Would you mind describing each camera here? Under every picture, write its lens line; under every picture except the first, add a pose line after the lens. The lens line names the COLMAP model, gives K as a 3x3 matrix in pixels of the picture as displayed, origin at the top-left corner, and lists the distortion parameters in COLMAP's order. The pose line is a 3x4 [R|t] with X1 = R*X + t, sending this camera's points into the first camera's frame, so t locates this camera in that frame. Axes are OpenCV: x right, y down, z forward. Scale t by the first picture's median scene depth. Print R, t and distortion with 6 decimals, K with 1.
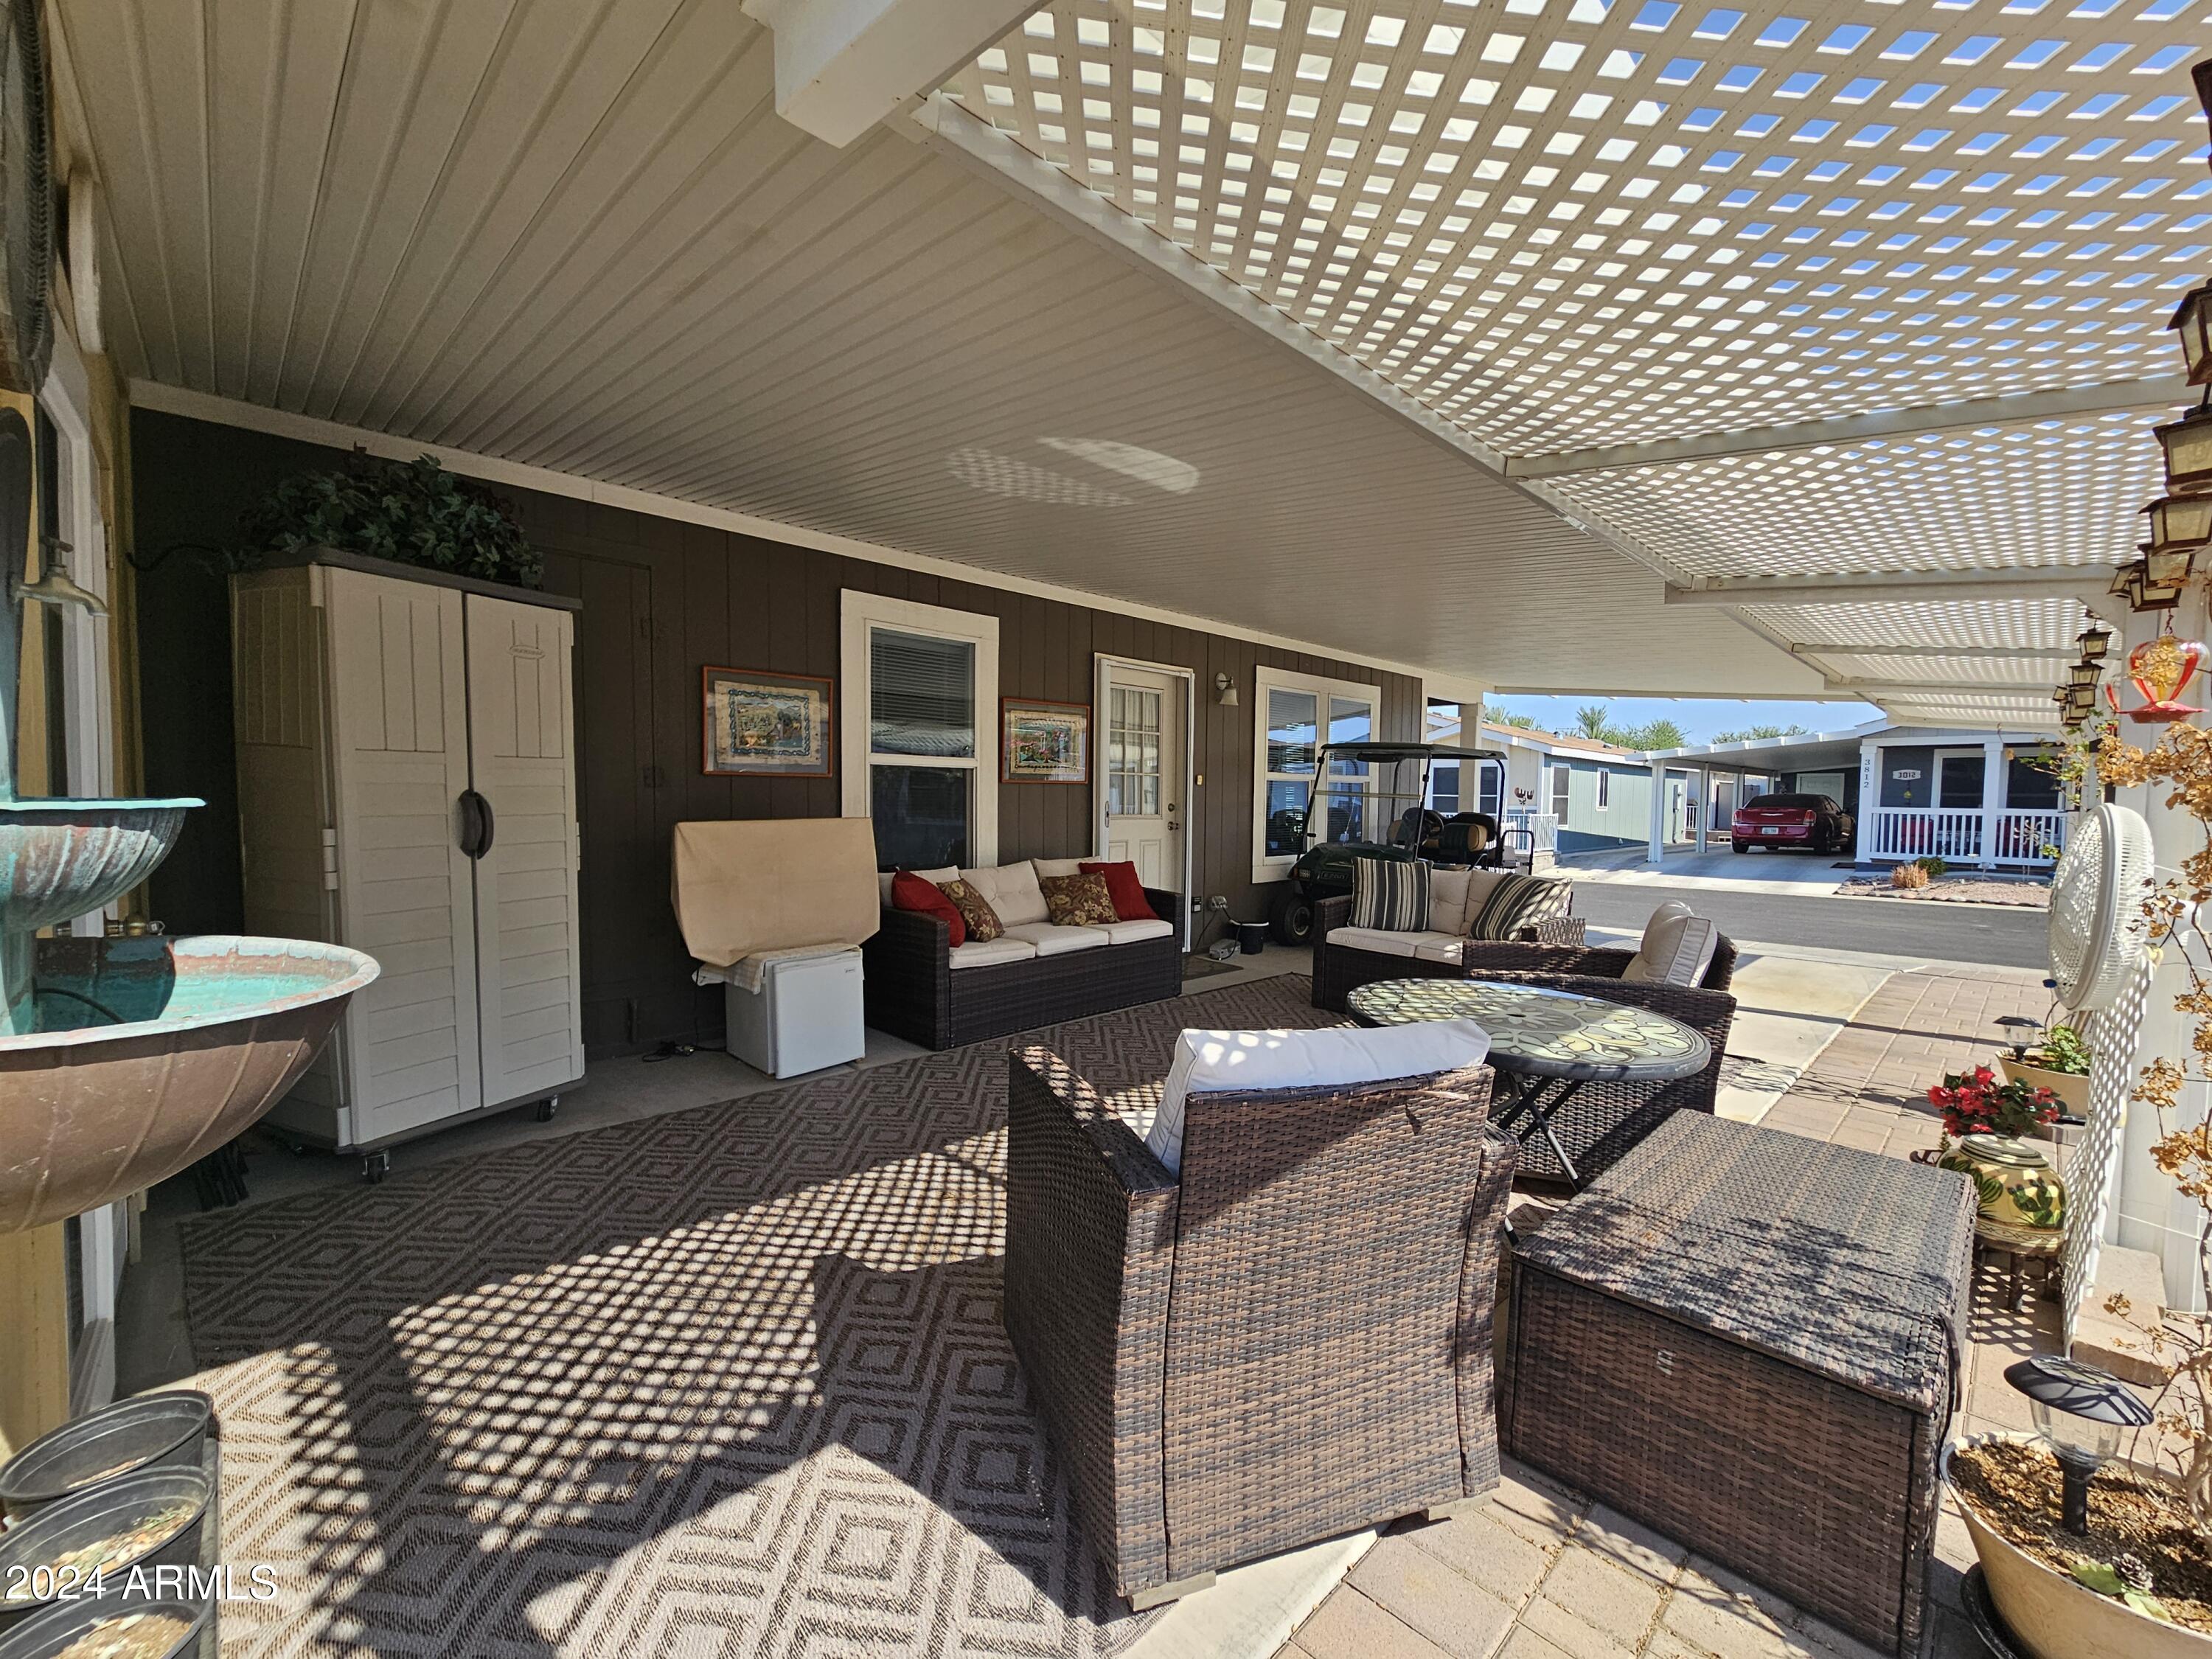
lens RADIAL K [[912.3, 0, 1104.9], [0, 912.3, 839.8], [0, 0, 1]] dist [-0.002032, 0.000330]
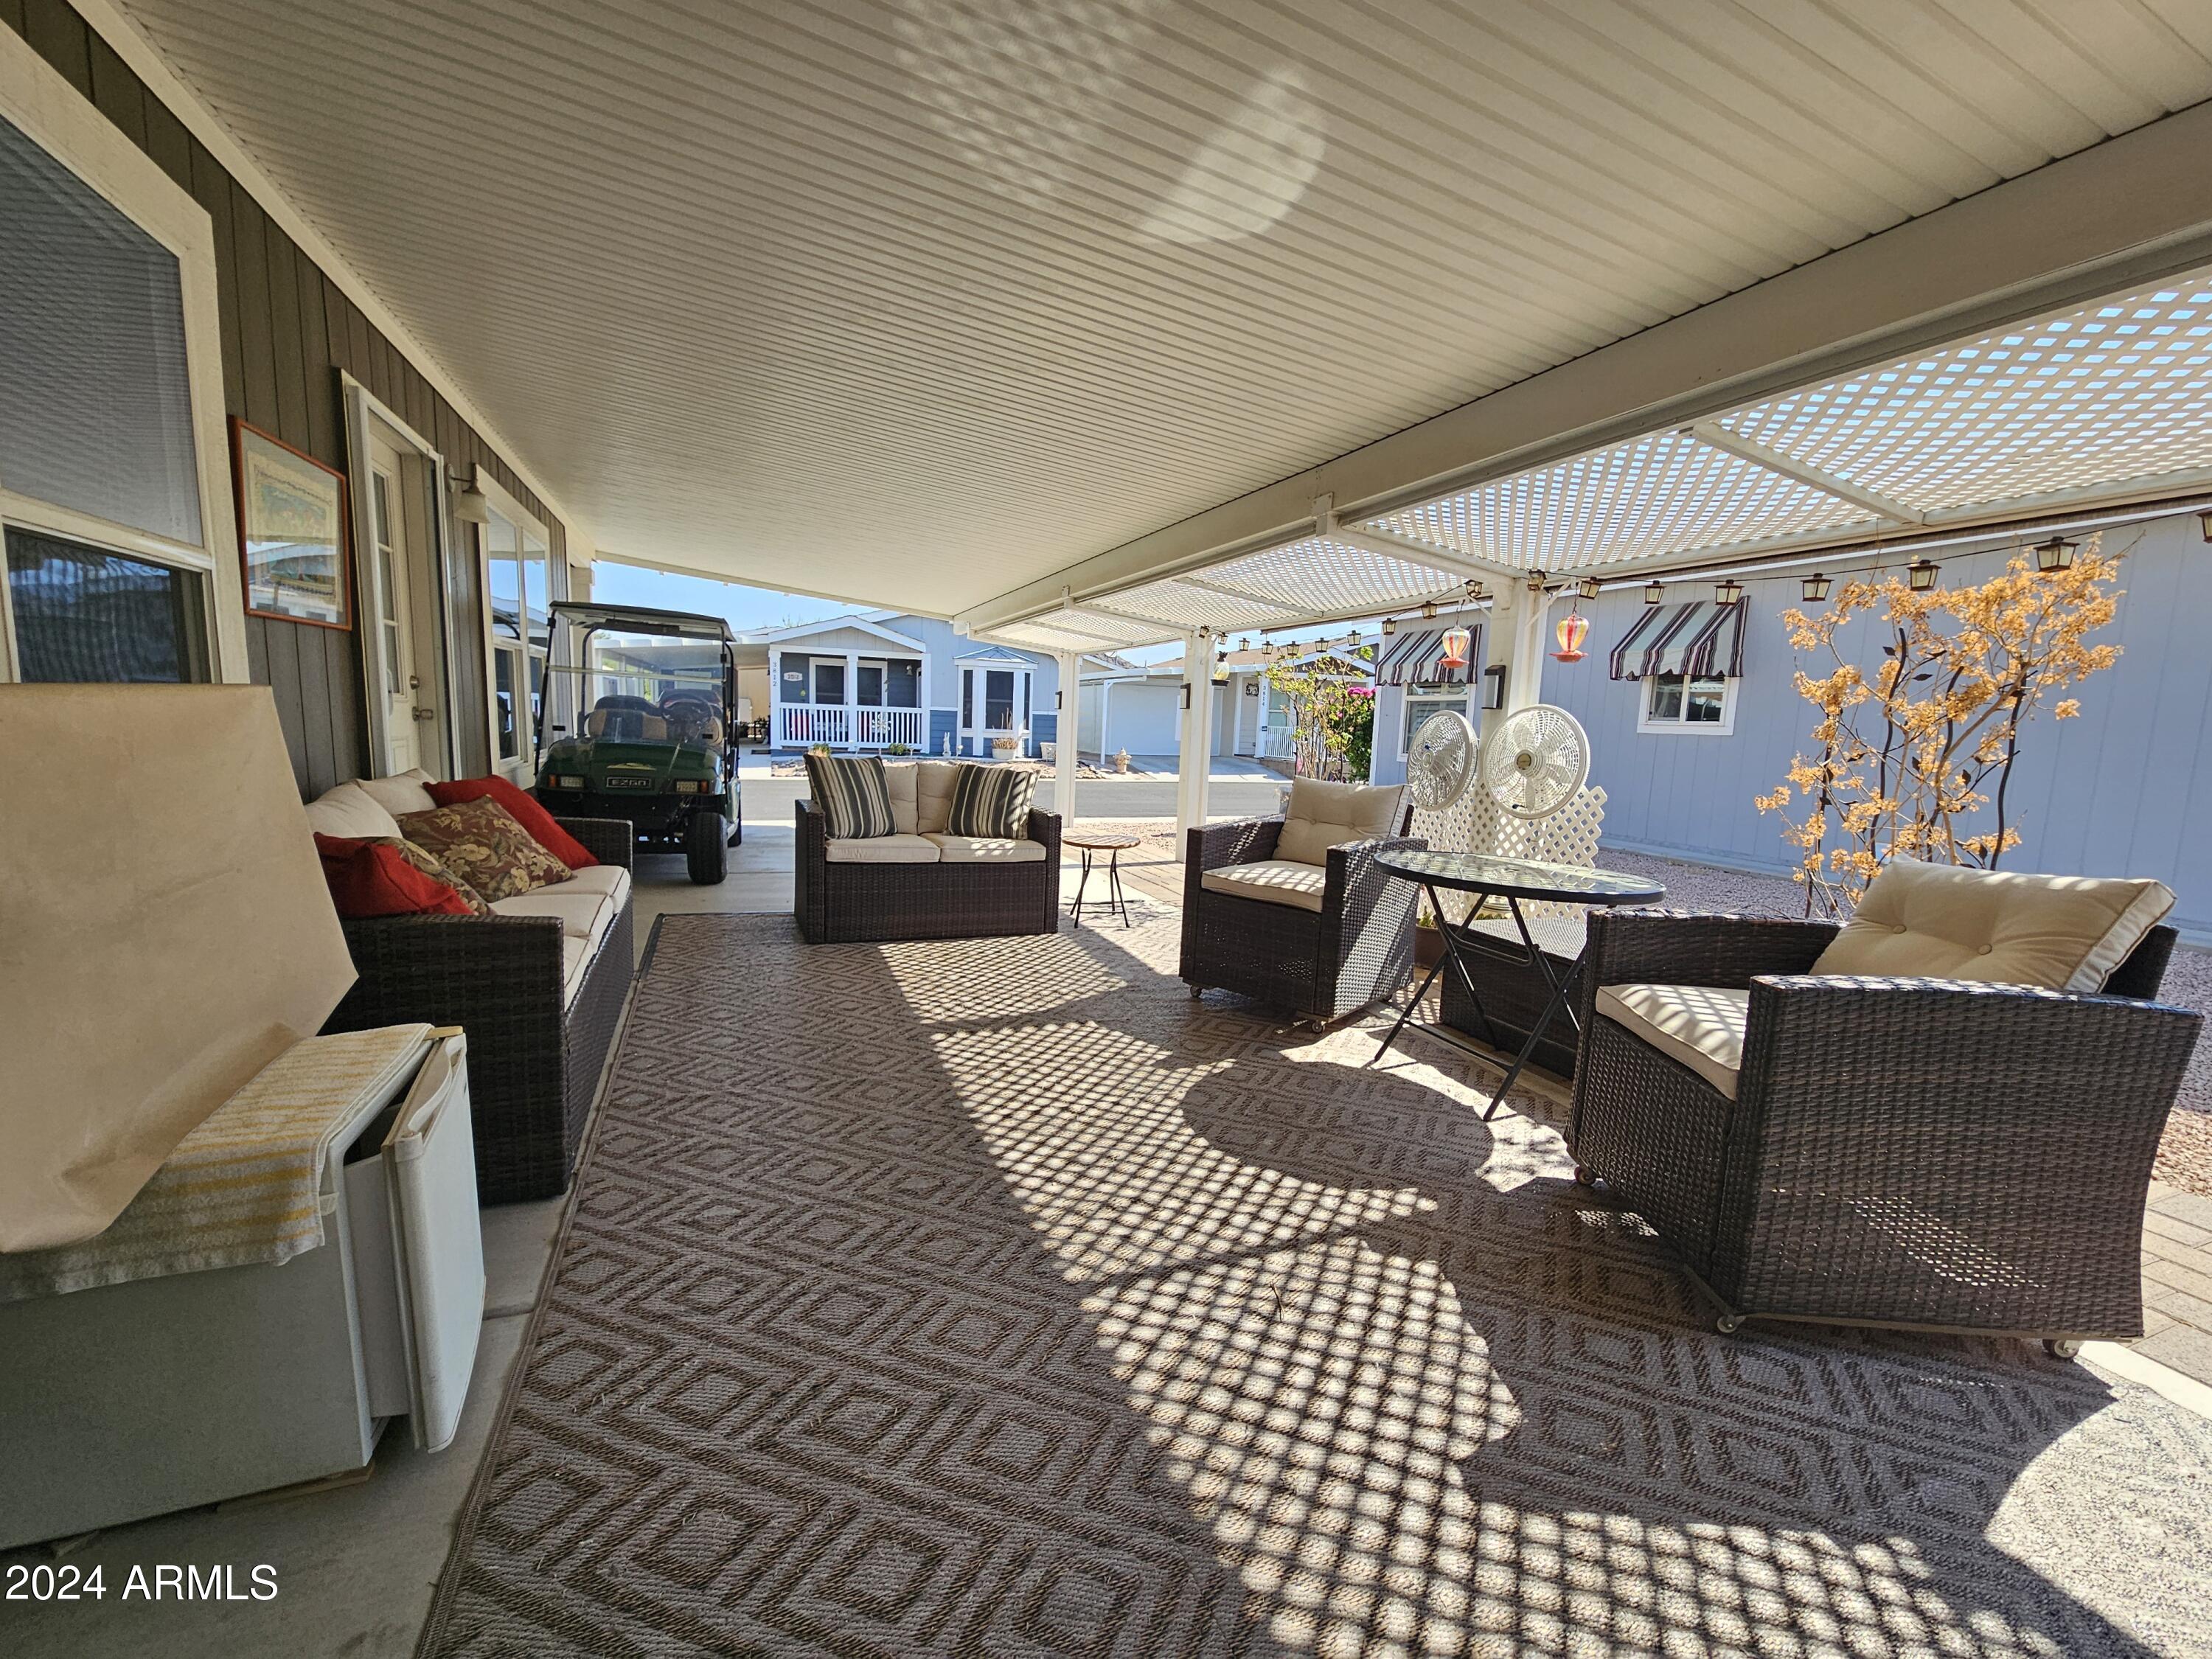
lens RADIAL K [[912.3, 0, 1104.9], [0, 912.3, 839.8], [0, 0, 1]] dist [-0.002032, 0.000330]
pose [[0.384169, -0.120364, 0.915383, -0.702934], [0.013100, 0.992077, 0.124950, -0.007136], [-0.923170, -0.036010, 0.382702, 0.826910]]
